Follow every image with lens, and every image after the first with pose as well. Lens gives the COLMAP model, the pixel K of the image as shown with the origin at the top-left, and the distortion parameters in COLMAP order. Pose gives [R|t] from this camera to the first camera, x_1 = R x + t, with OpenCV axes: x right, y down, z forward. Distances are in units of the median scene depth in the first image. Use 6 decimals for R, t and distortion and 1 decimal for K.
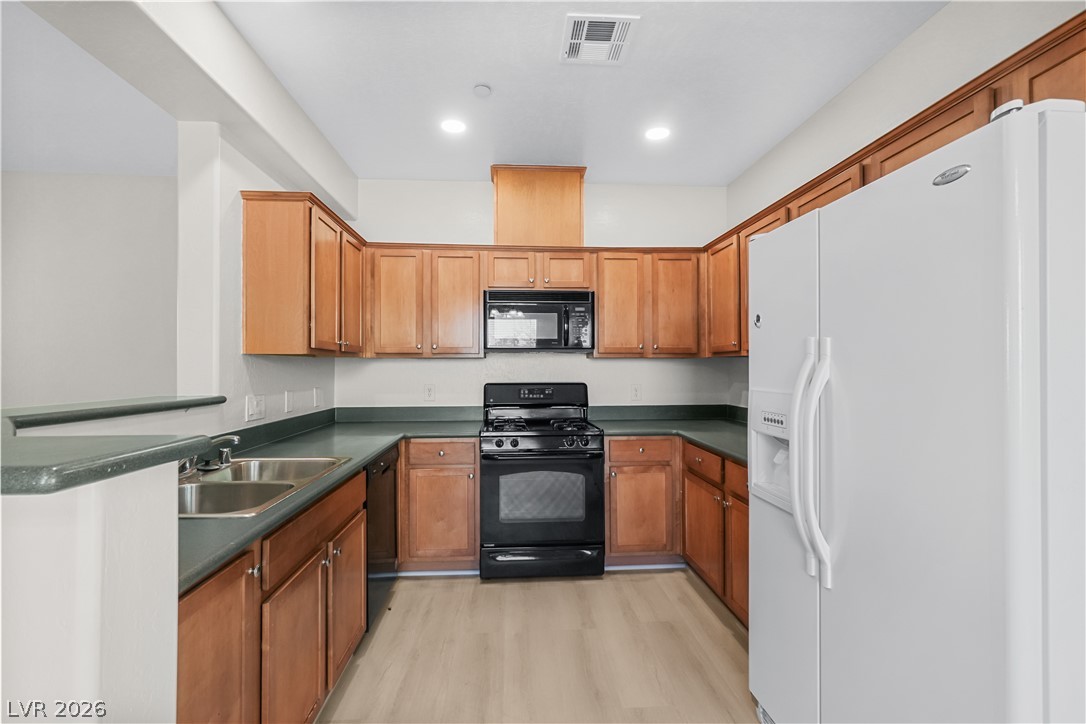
lens RADIAL K [[477.1, 0, 541.9], [0, 477.1, 362.0], [0, 0, 1]] dist [-0.003557, -0.000008]
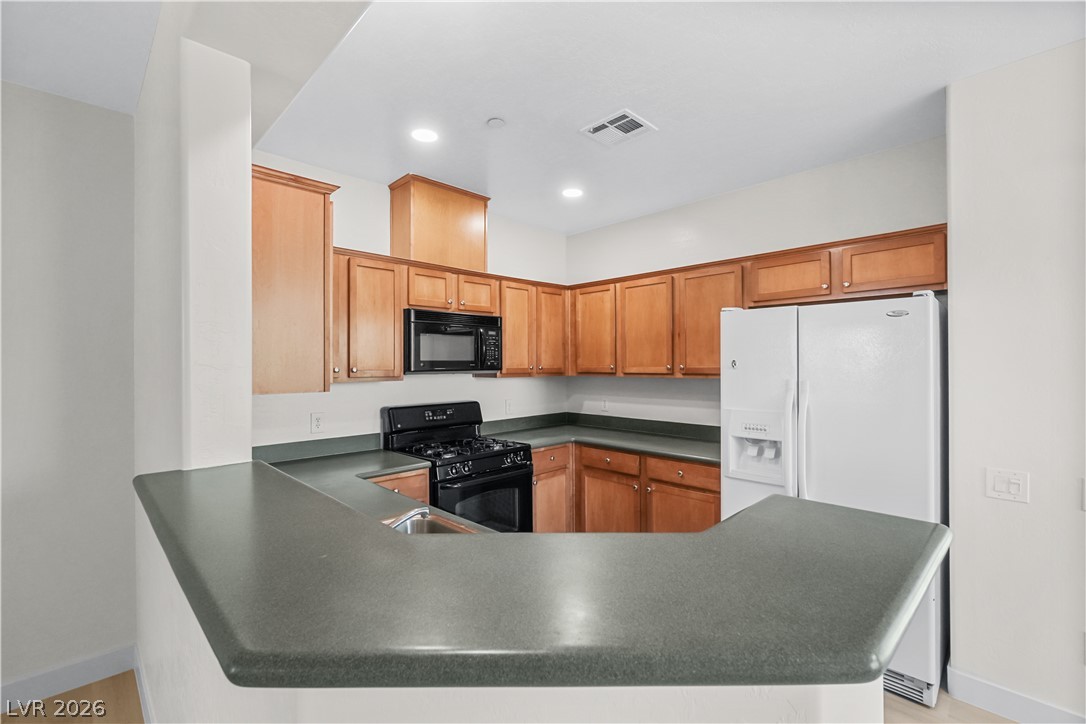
lens RADIAL K [[477.1, 0, 535.3], [0, 477.1, 361.5], [0, 0, 1]] dist [-0.003557, -0.000008]
pose [[0.754713, 0.001404, 0.656054, -0.542339], [-0.004356, 0.999986, 0.002872, -0.050708], [-0.656041, -0.005025, 0.754708, 0.136172]]
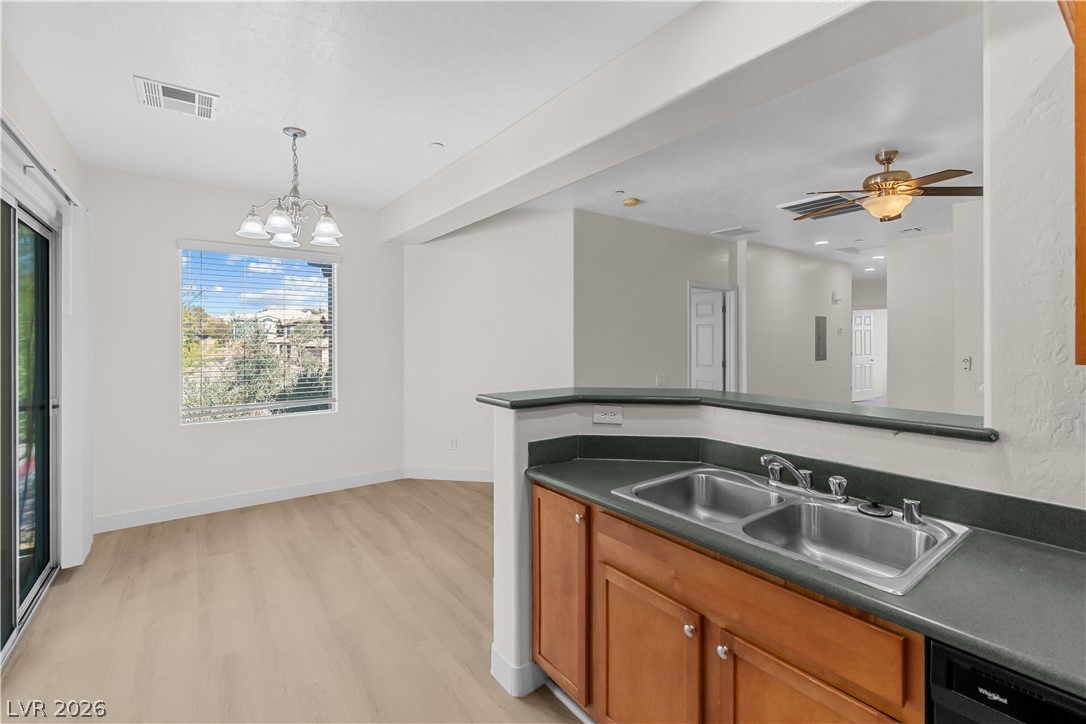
lens RADIAL K [[477.1, 0, 536.7], [0, 477.1, 350.4], [0, 0, 1]] dist [-0.003557, -0.000008]
pose [[-0.841658, 0.013397, -0.539844, 0.089959], [0.009213, 0.999903, 0.010451, -0.026543], [0.539932, 0.003823, -0.841700, 0.775416]]
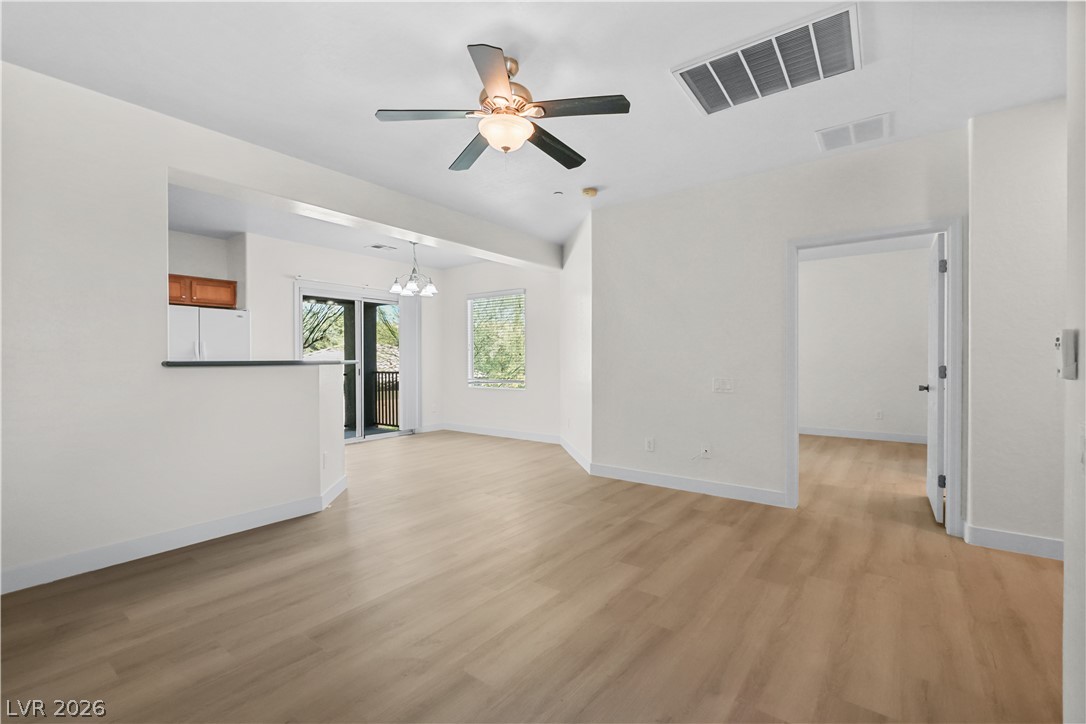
lens RADIAL K [[477.1, 0, 538.9], [0, 477.1, 355.5], [0, 0, 1]] dist [-0.003557, -0.000008]
pose [[-0.759012, 0.009951, 0.651001, -1.637382], [-0.001494, 0.999854, -0.017026, 0.049531], [-0.651075, -0.013895, -0.758886, 0.881607]]
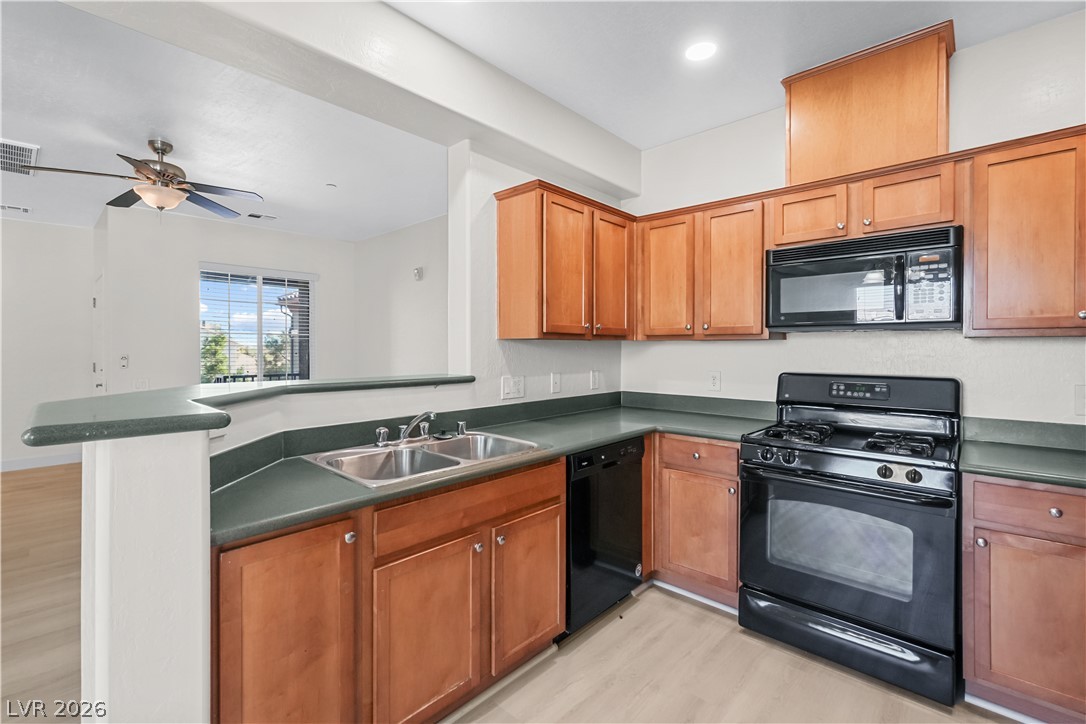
lens RADIAL K [[477.1, 0, 535.8], [0, 477.1, 351.9], [0, 0, 1]] dist [-0.003557, -0.000008]
pose [[0.684605, 0.008548, -0.728864, 0.180217], [0.005021, 0.999852, 0.016442, -0.003045], [0.728897, -0.014917, 0.684461, 0.208303]]
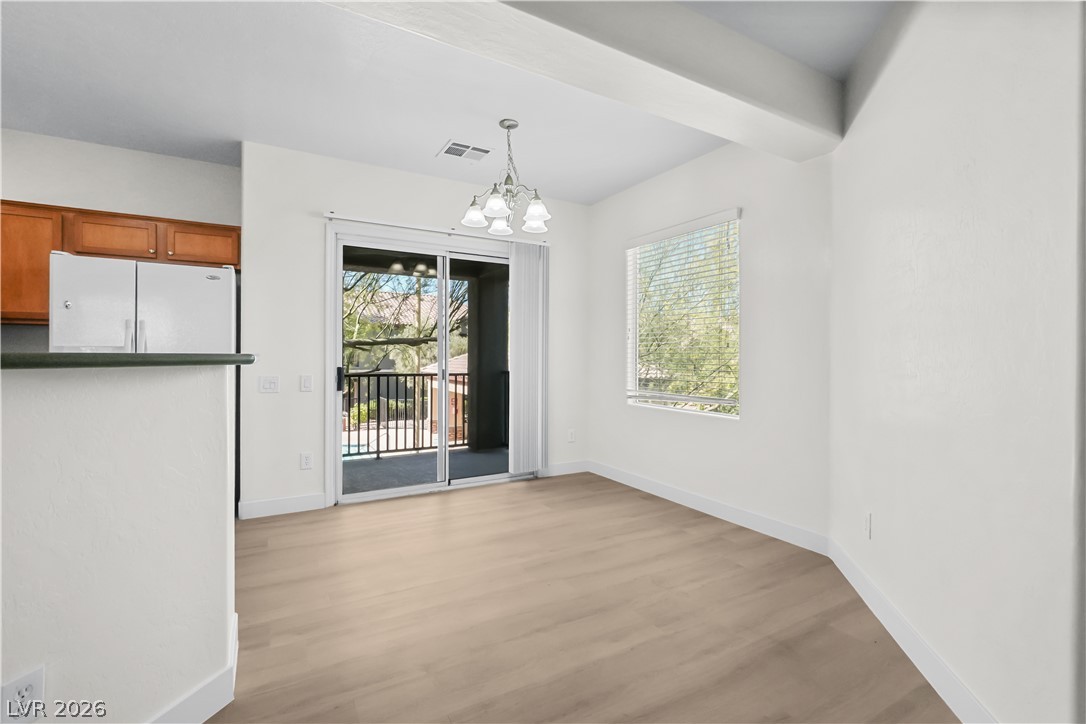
lens RADIAL K [[477.1, 0, 534.6], [0, 477.1, 352.9], [0, 0, 1]] dist [-0.003557, -0.000008]
pose [[-0.442087, 0.002572, 0.896968, -0.914118], [-0.013694, 0.999860, -0.009617, 0.038639], [-0.896868, -0.016535, -0.441990, 0.139142]]
